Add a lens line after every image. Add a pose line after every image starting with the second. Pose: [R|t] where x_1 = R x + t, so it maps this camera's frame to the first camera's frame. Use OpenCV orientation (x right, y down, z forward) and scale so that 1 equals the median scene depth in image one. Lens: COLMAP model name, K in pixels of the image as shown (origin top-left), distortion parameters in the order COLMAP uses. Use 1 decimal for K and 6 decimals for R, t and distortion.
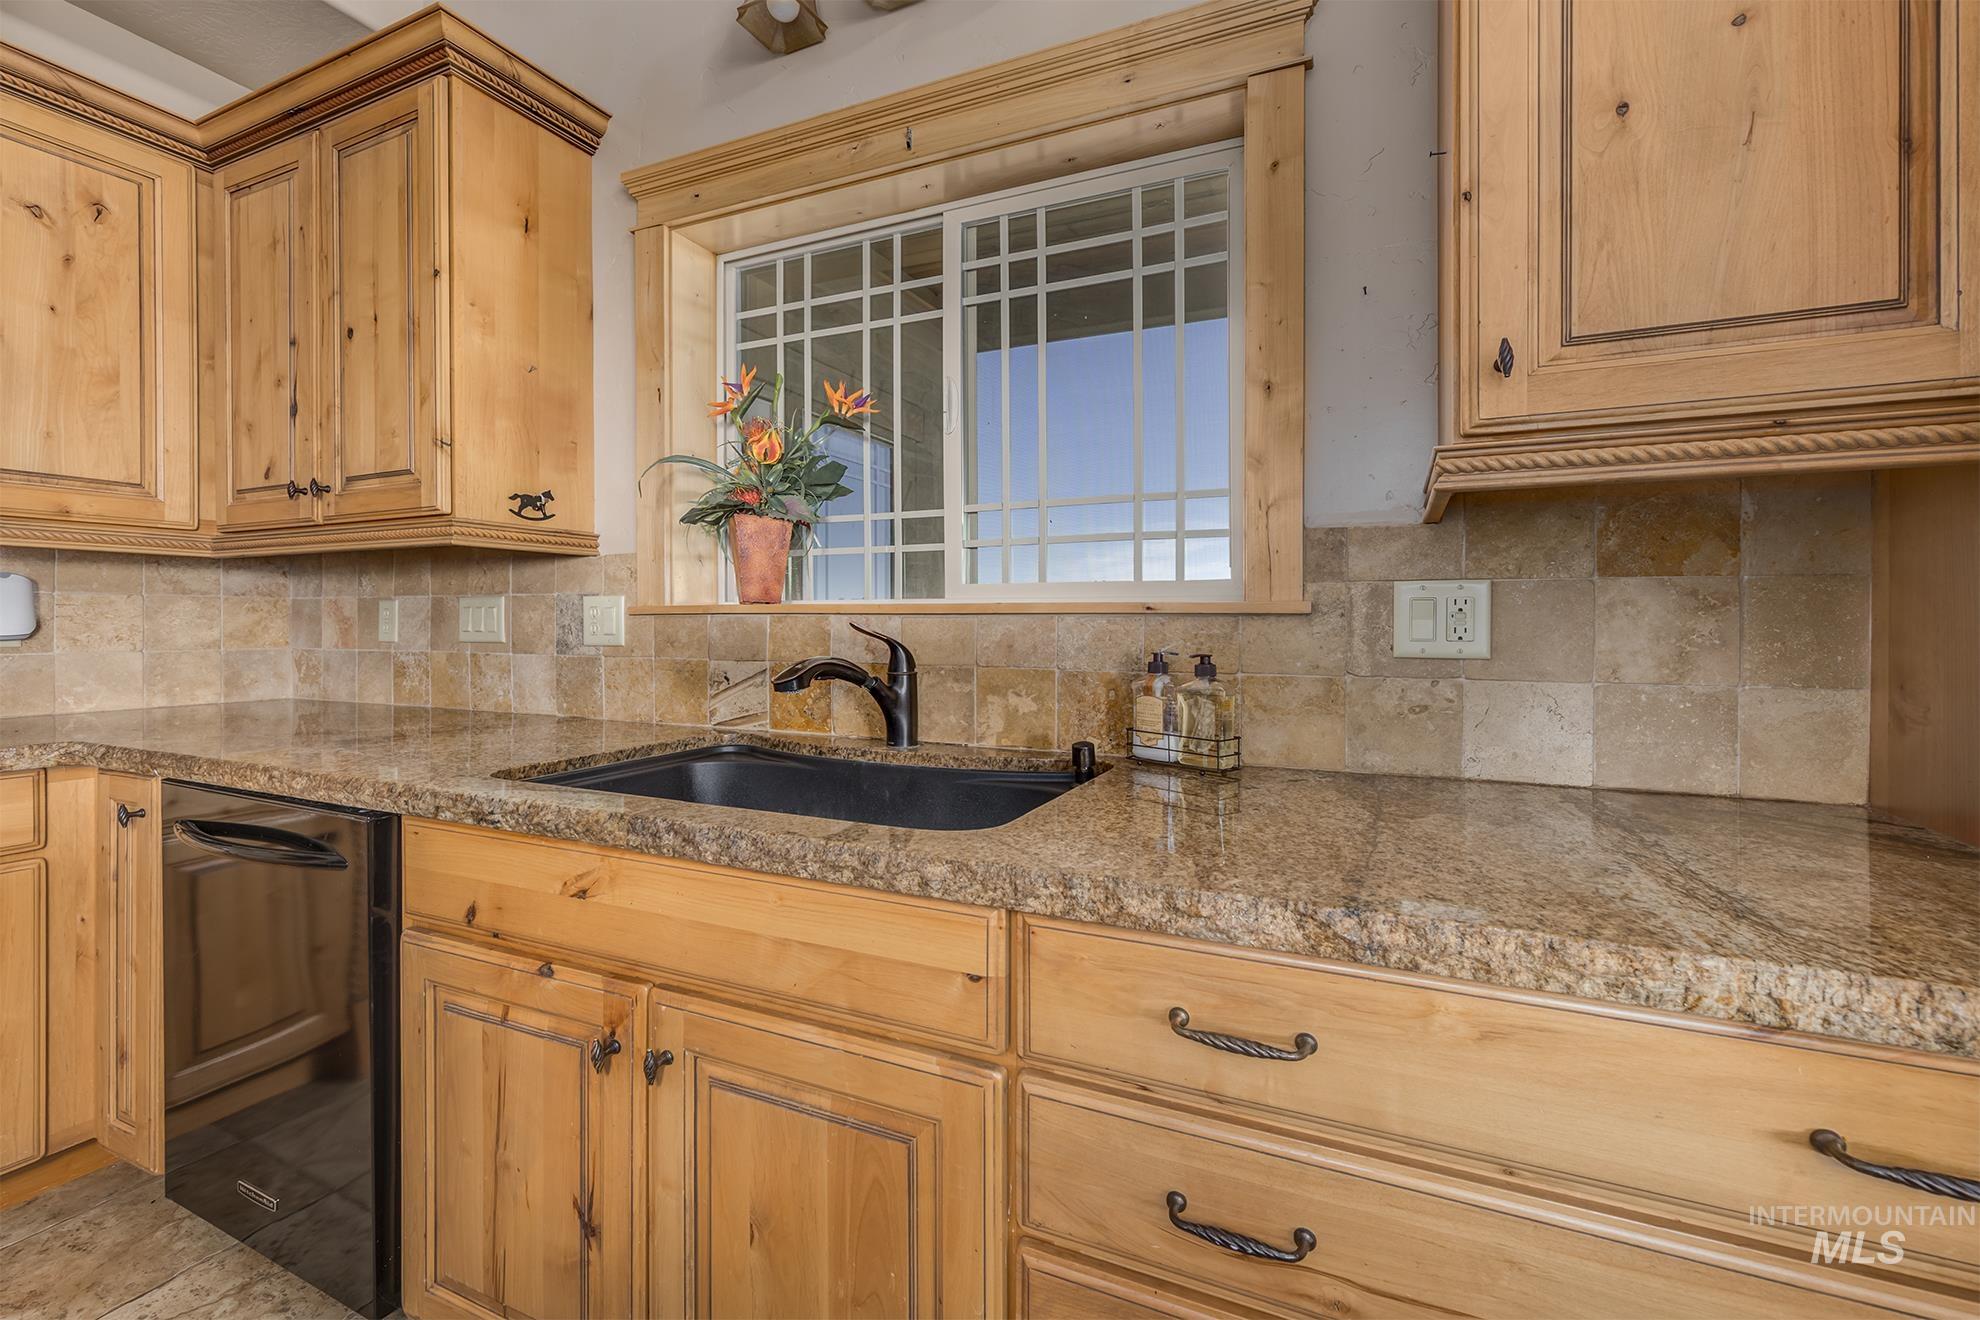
lens RADIAL K [[770.7, 0, 1032.6], [0, 770.7, 625.4], [0, 0, 1]] dist [0.001239, 0.000097]
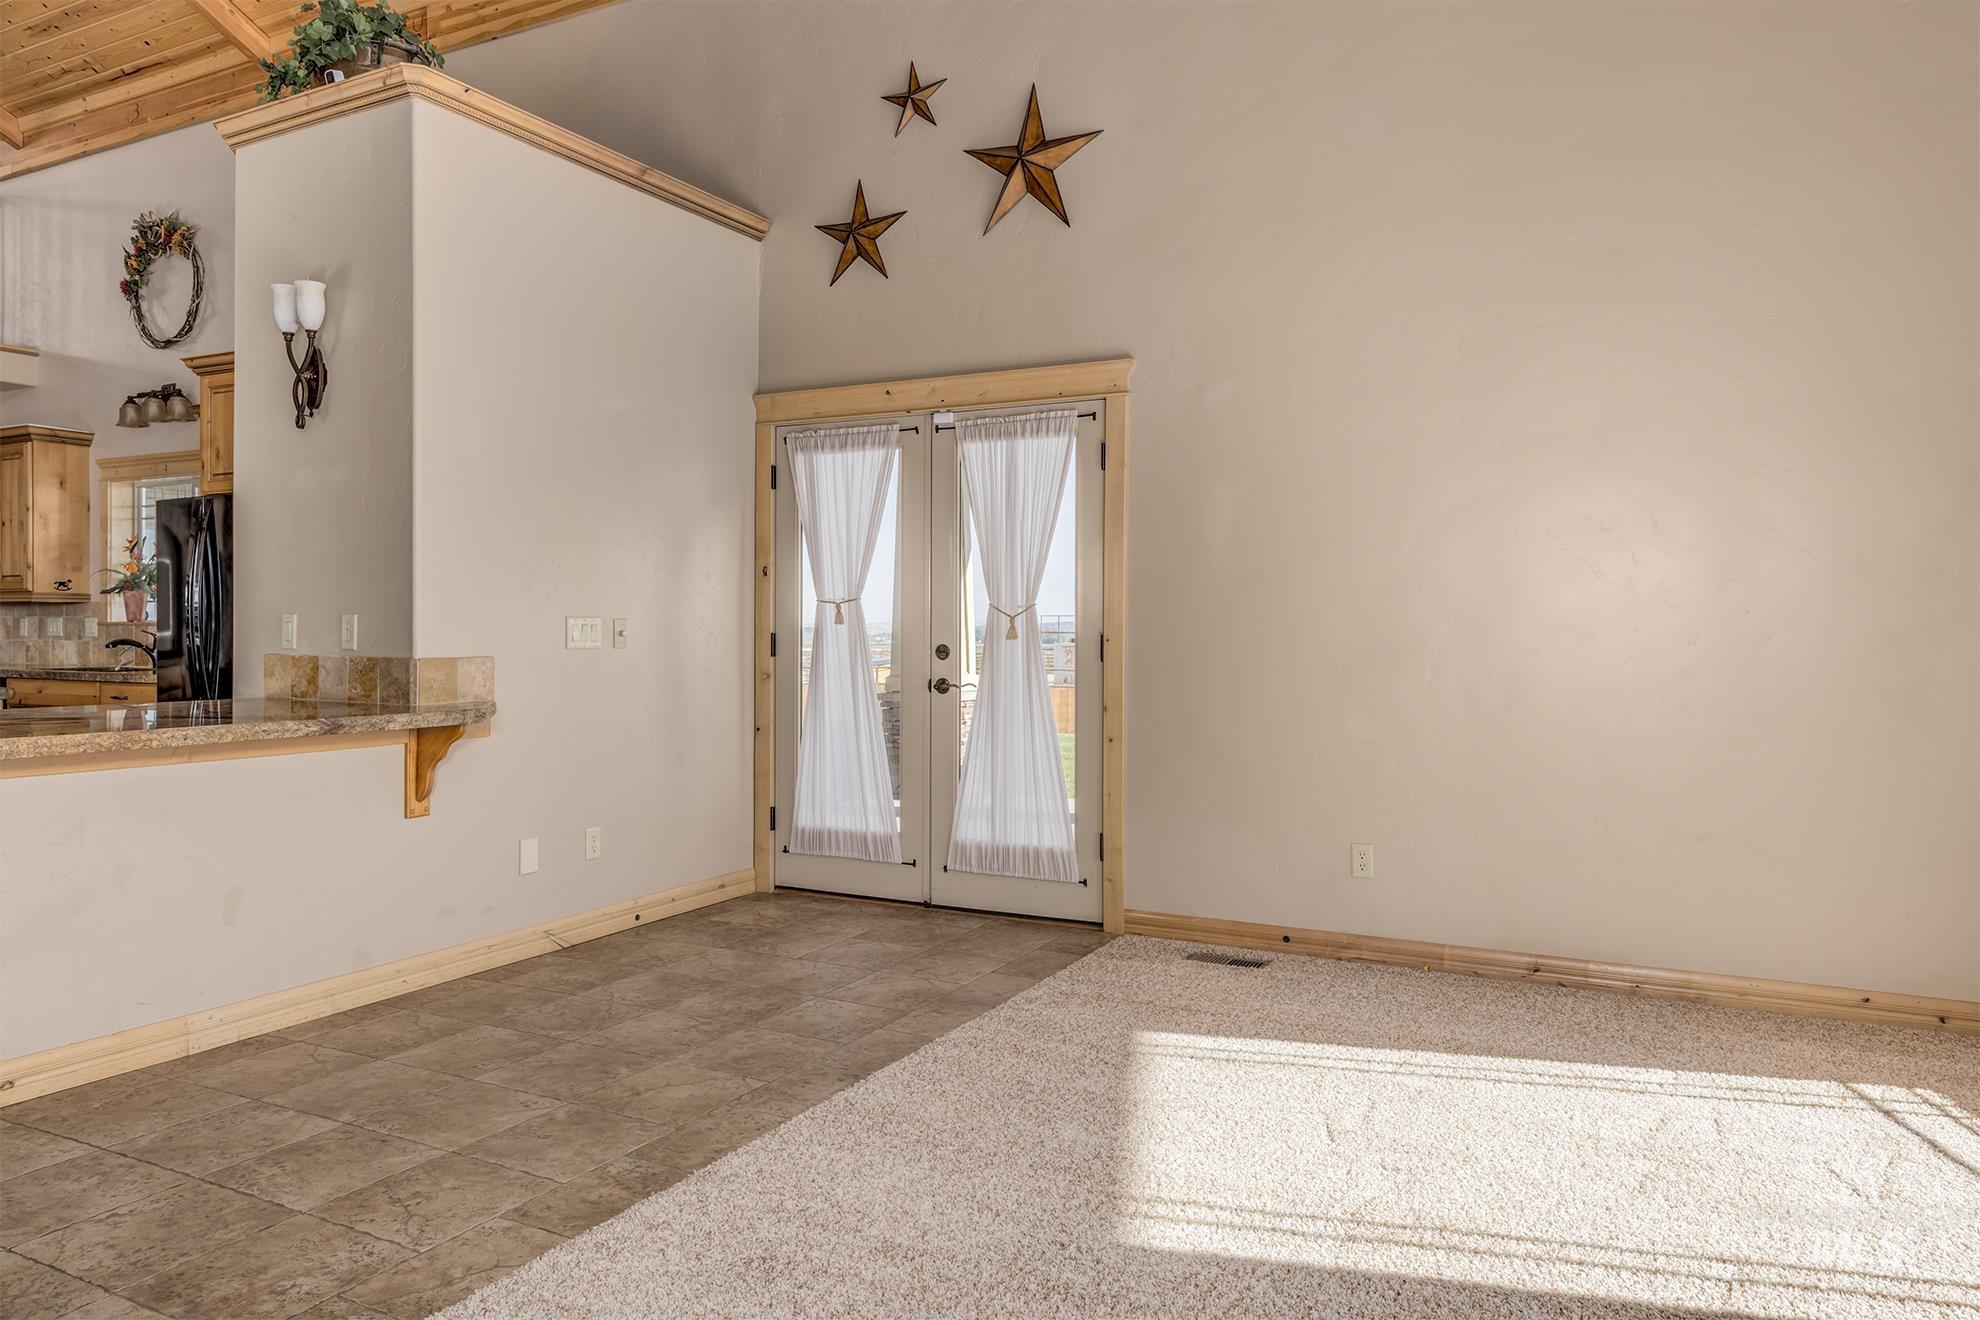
lens RADIAL K [[1283.0, 0, 1053.0], [0, 1283.0, 624.0], [0, 0, 1]] dist [-0.003316, 0.000497]
pose [[0.996539, -0.000991, -0.083119, 5.146564], [0.000650, 0.999991, -0.004128, 0.004211], [0.083123, 0.004060, 0.996531, -5.158828]]
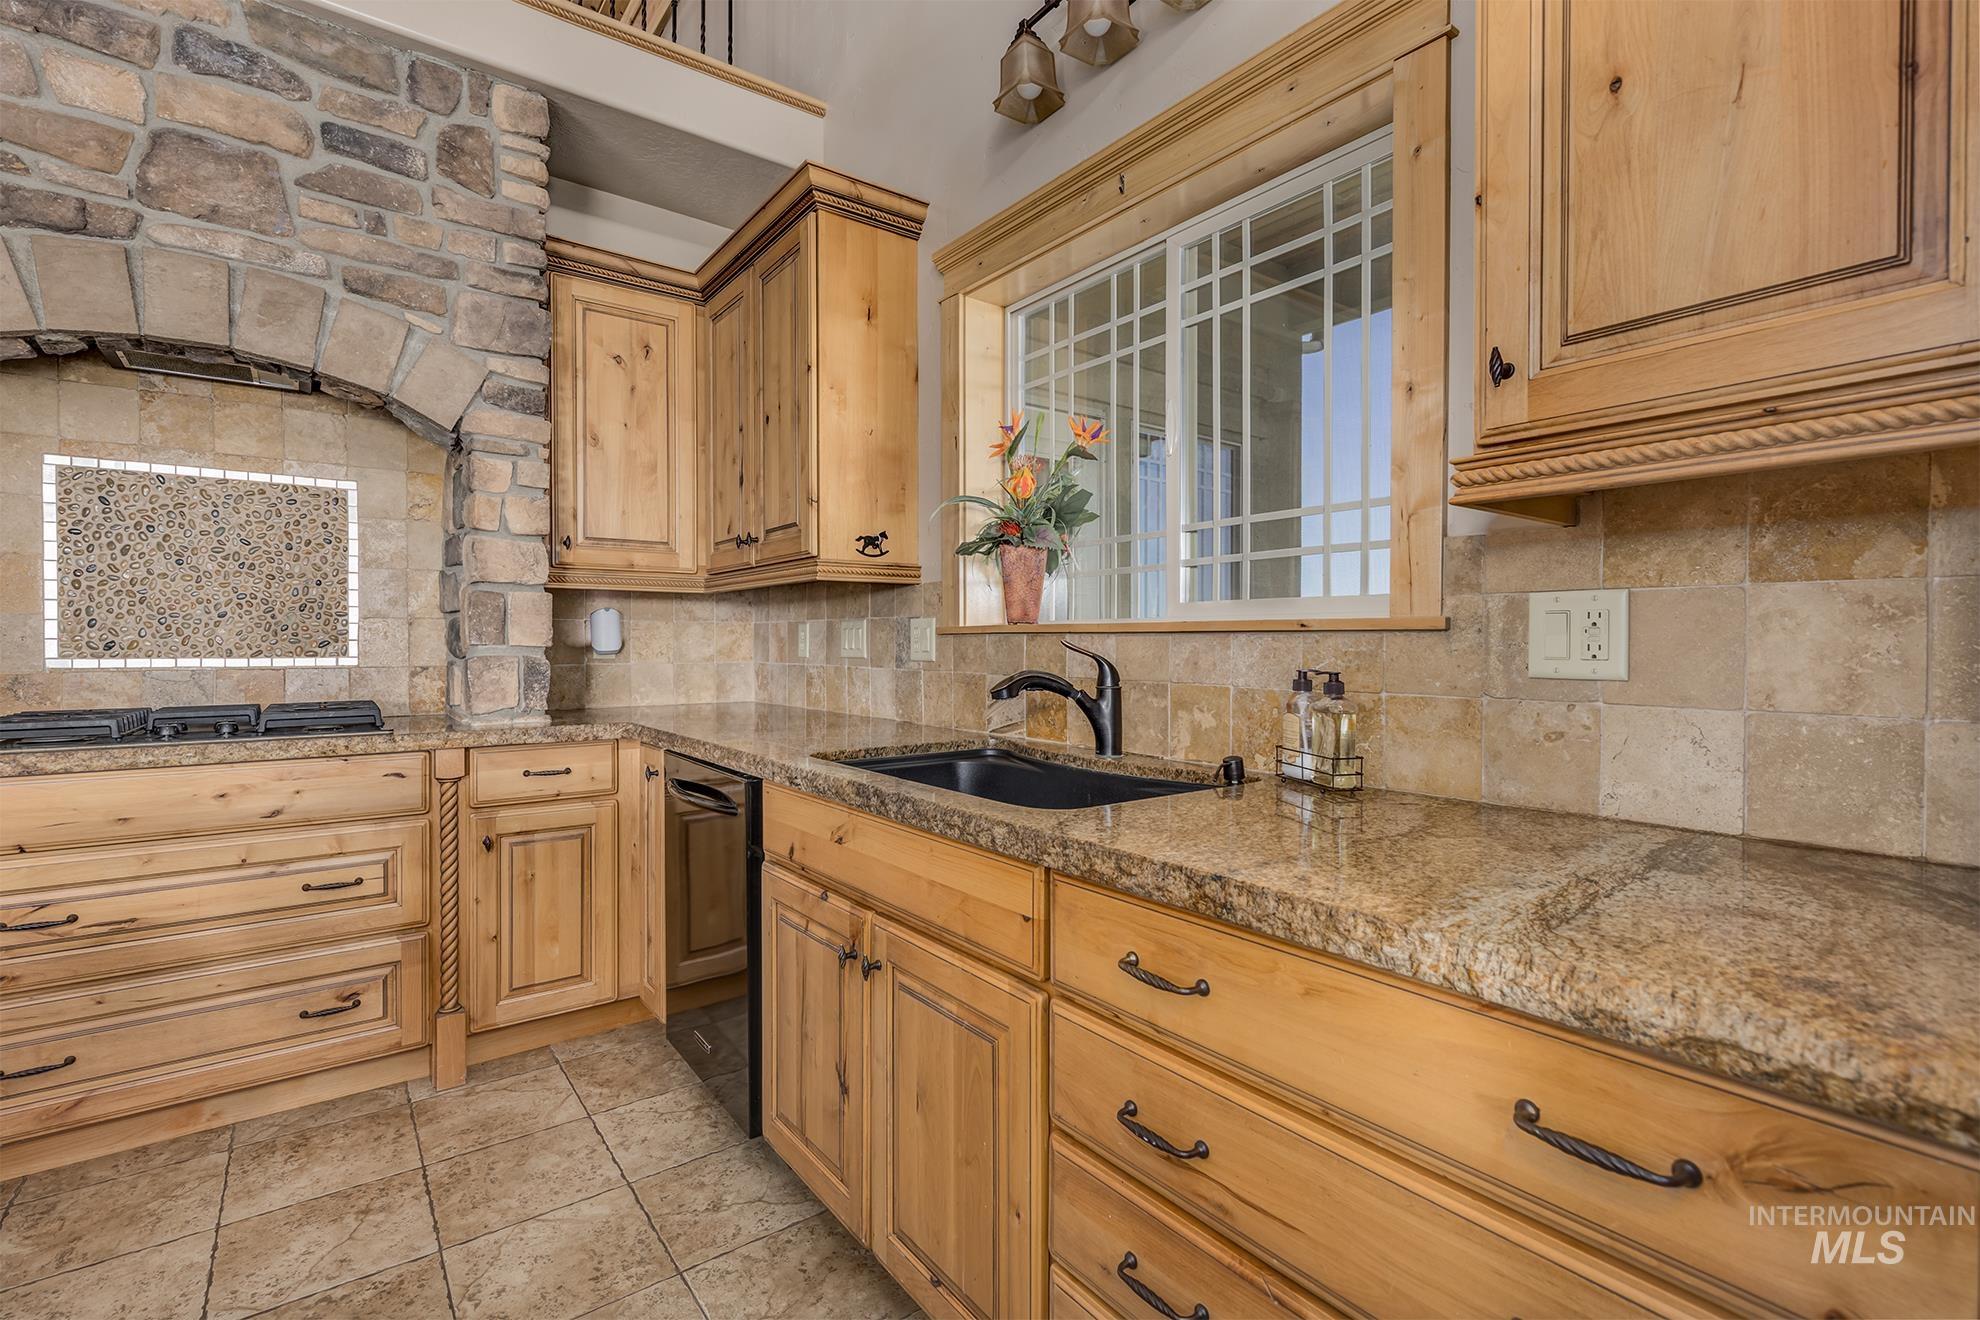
lens RADIAL K [[935.9, 0, 1008.6], [0, 935.9, 646.2], [0, 0, 1]] dist [0.001983, 0.001747]
pose [[0.852989, 0.000592, -0.521928, 0.475648], [0.000226, 0.999999, 0.001504, 0.002917], [0.521928, -0.001401, 0.852988, -0.225369]]
